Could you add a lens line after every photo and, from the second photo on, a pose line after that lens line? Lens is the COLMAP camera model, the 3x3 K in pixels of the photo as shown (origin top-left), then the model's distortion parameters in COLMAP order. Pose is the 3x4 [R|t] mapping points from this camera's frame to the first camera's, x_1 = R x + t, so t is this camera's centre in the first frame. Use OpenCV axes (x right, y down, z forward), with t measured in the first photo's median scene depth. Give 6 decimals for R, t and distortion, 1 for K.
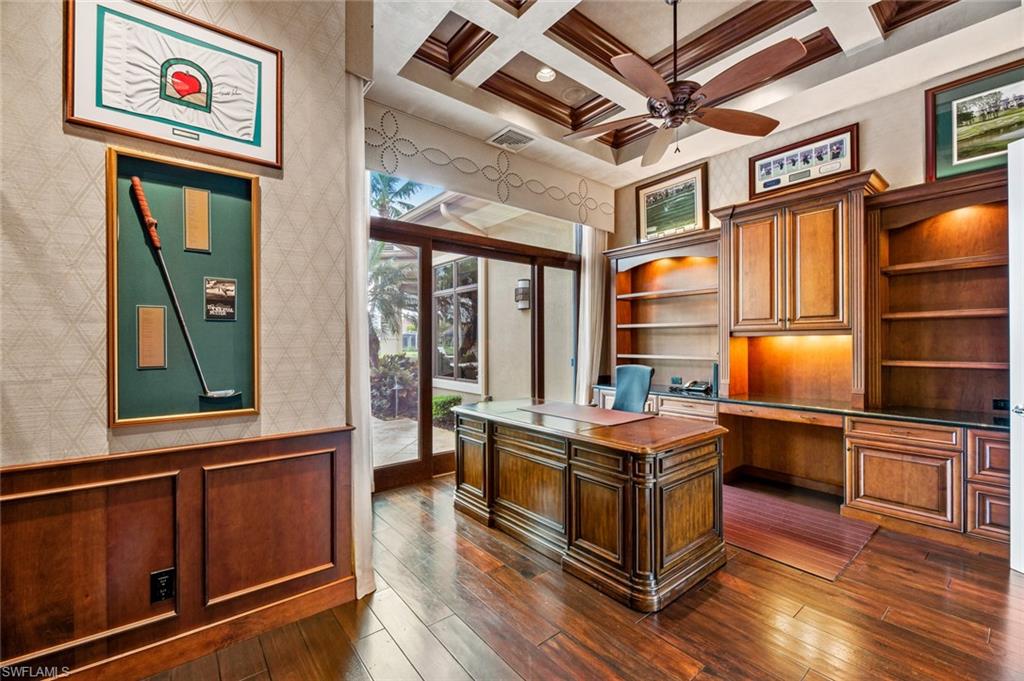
lens RADIAL K [[419.3, 0, 510.7], [0, 419.3, 342.0], [0, 0, 1]] dist [0.000622, -0.003363]
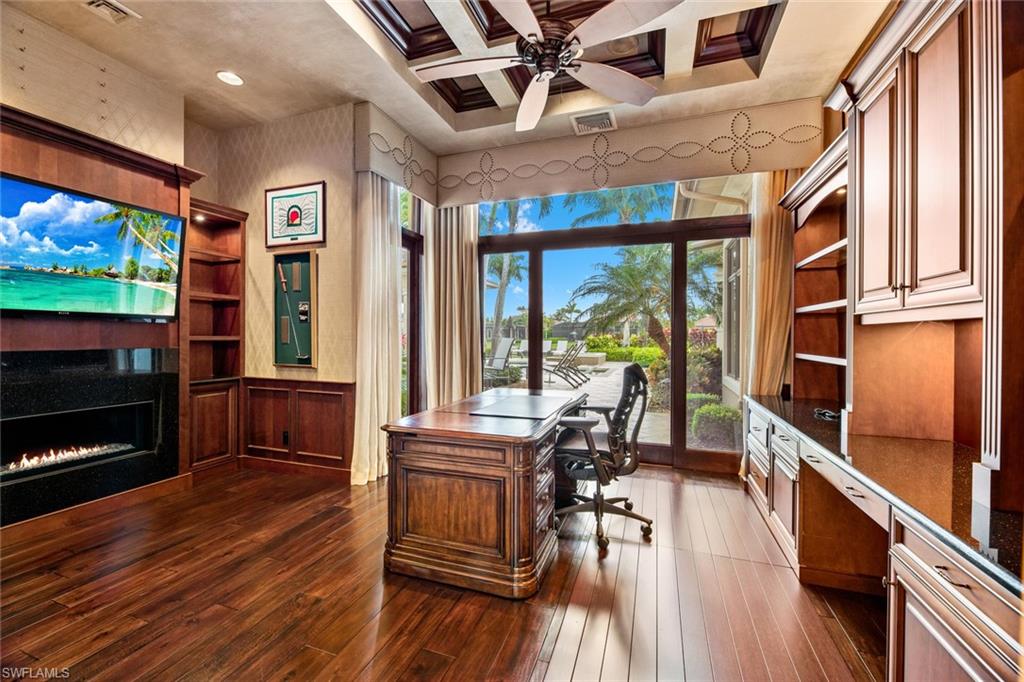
lens RADIAL K [[419.3, 0, 511.3], [0, 419.3, 338.1], [0, 0, 1]] dist [0.000622, -0.003363]
pose [[0.528173, 0.008802, -0.849091, 1.647032], [-0.004369, 0.999961, 0.007649, 0.007329], [0.849126, -0.000330, 0.528191, 0.767019]]
